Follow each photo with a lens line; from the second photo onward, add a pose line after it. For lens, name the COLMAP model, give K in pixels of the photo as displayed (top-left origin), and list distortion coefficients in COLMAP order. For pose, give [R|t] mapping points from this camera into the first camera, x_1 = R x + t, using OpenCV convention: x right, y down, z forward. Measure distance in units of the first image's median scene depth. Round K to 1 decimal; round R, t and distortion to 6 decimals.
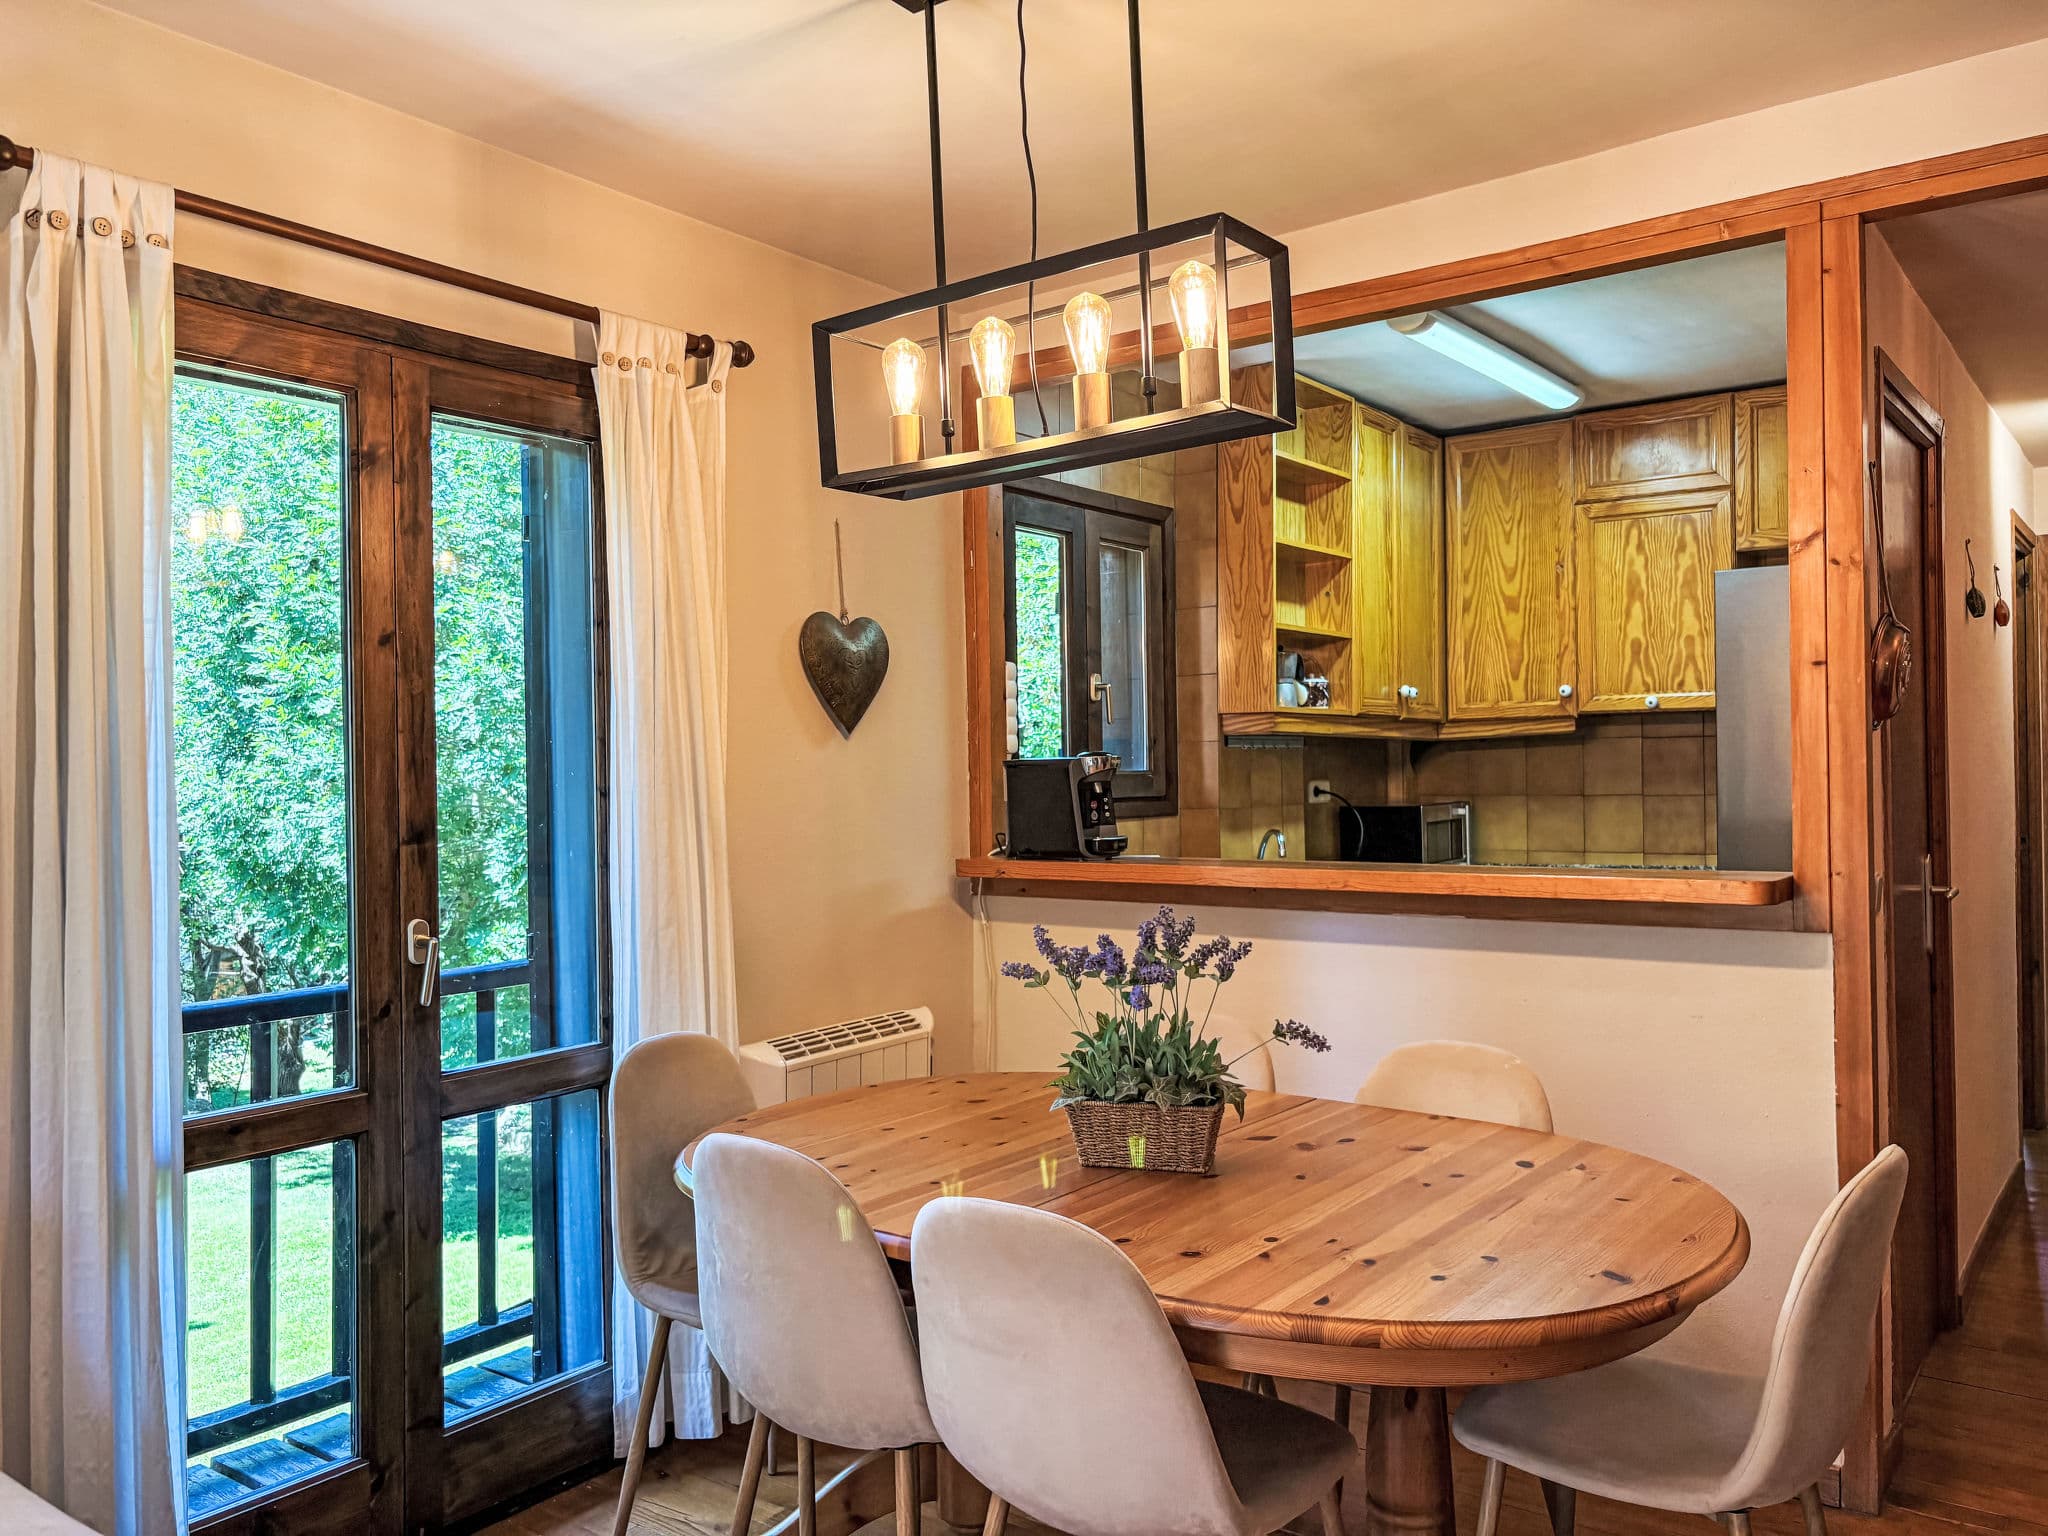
lens RADIAL K [[1555.0, 0, 1026.3], [0, 1555.0, 773.2], [0, 0, 1]] dist [0.040948, -0.052195]
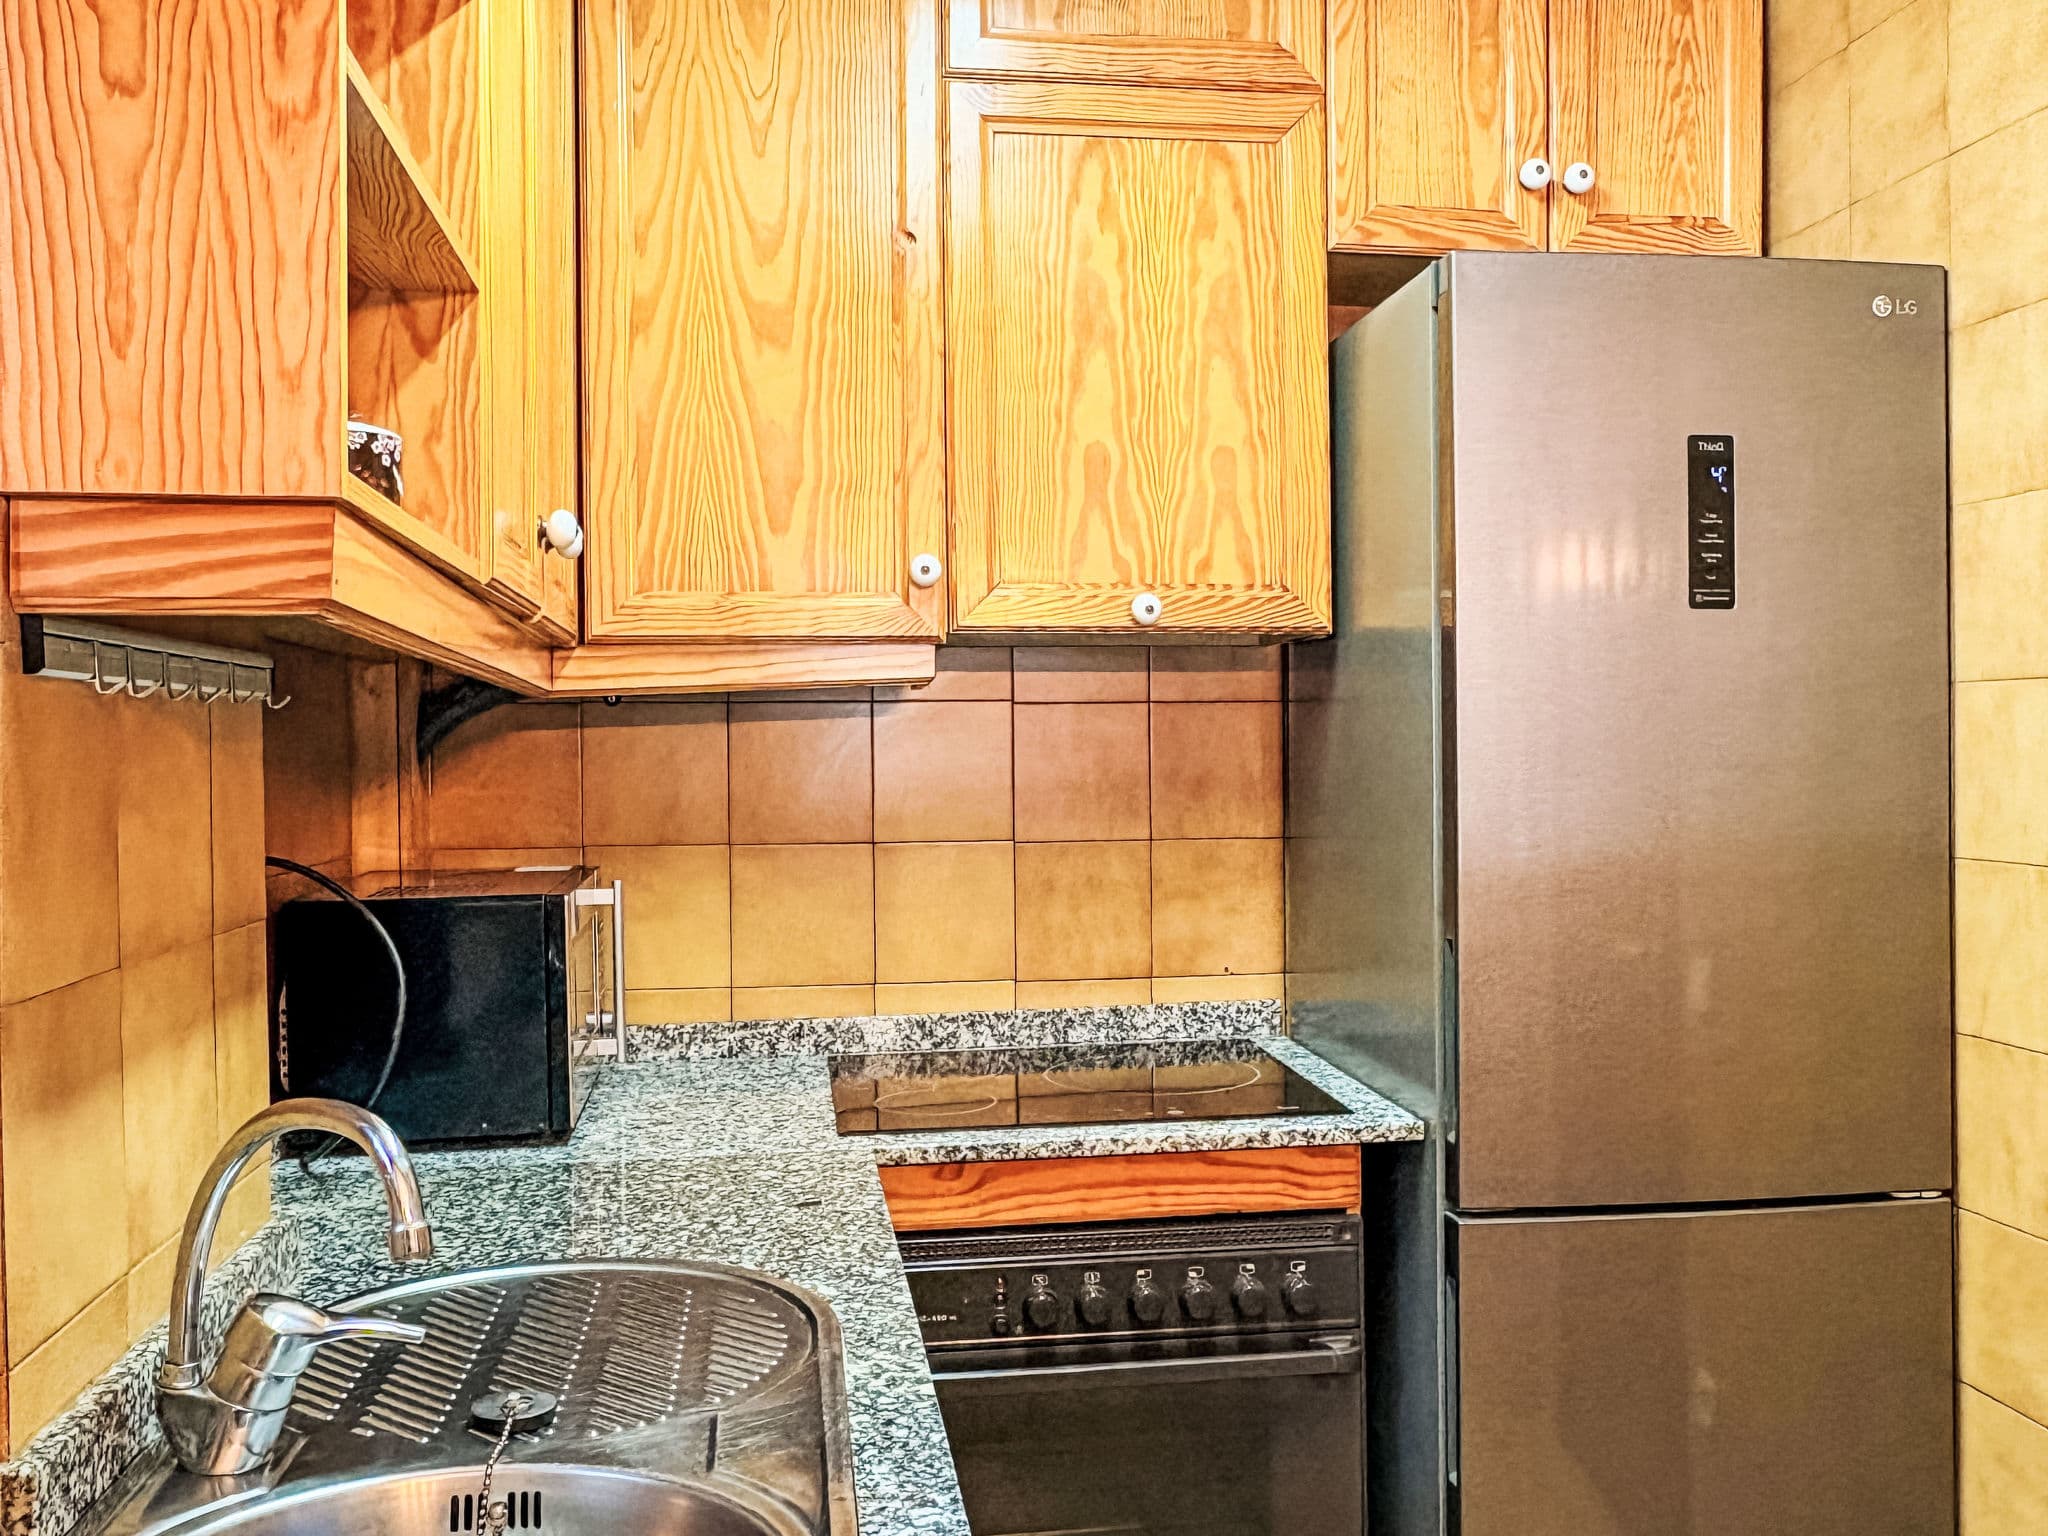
lens RADIAL K [[1884.1, 0, 1021.1], [0, 1884.1, 761.5], [0, 0, 1]] dist [0.001741, -0.004898]
pose [[0.715742, 0.003678, 0.698355, 0.070704], [-0.000579, 0.999989, -0.004673, -0.007295], [-0.698364, 0.002940, 0.715736, 0.968698]]
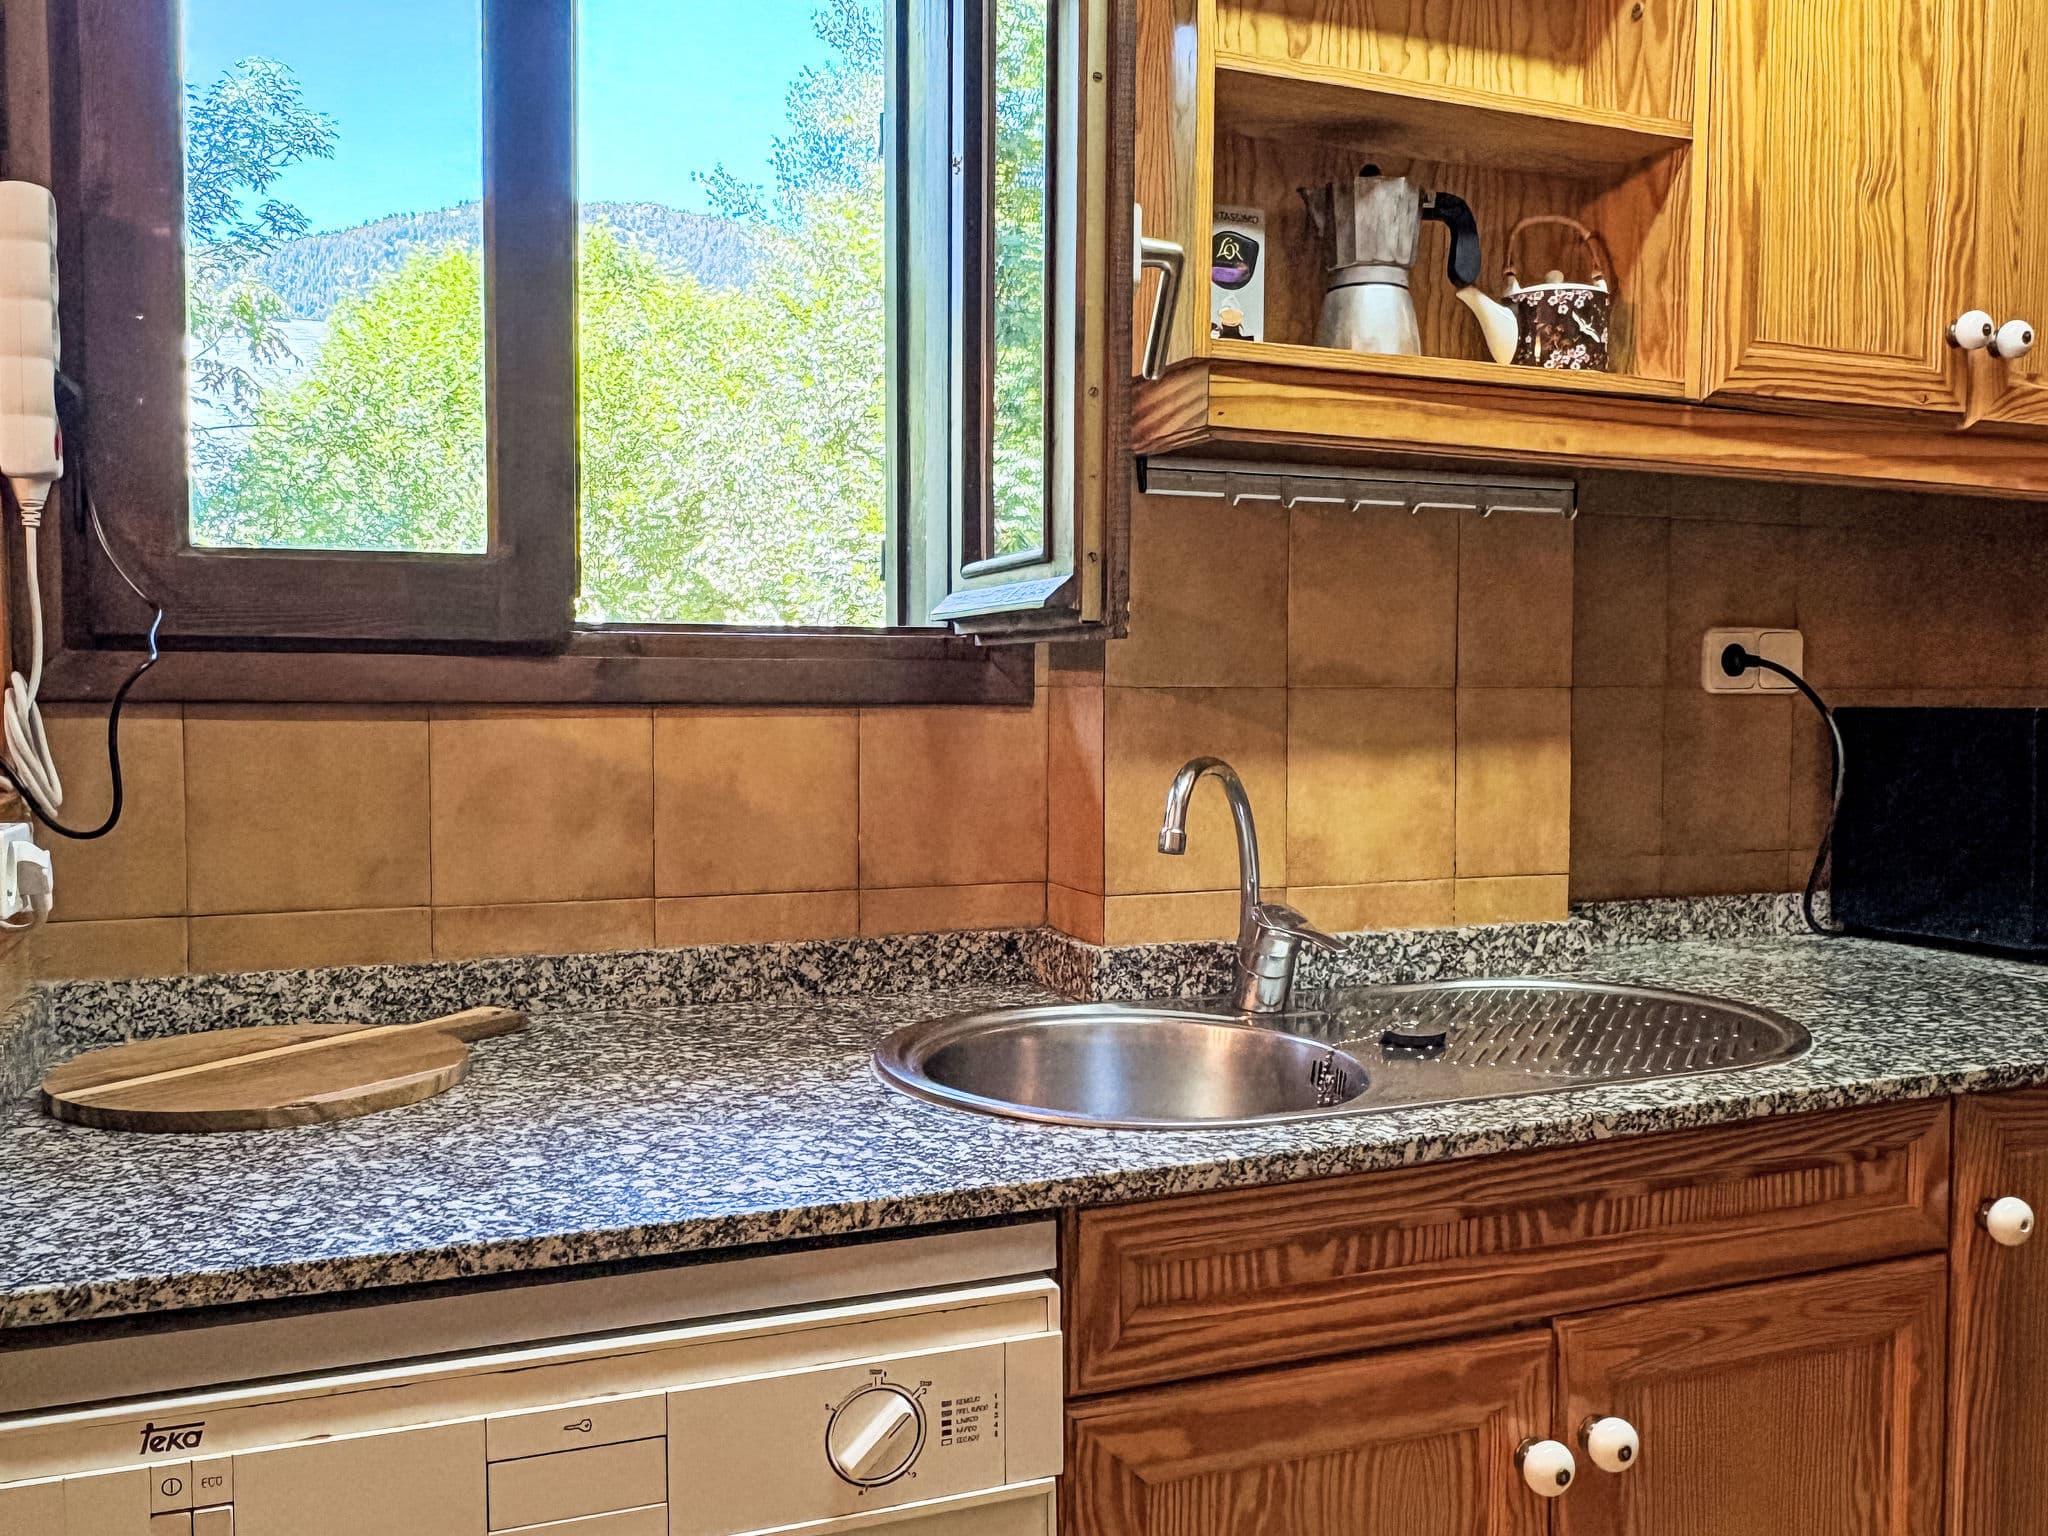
lens RADIAL K [[1769.6, 0, 1027.8], [0, 1769.6, 770.6], [0, 0, 1]] dist [-0.003131, -0.001603]
pose [[0.854381, 0.046673, -0.517547, 0.387227], [-0.018684, 0.998073, 0.059163, 0.023978], [0.519312, -0.040878, 0.853607, 0.871306]]
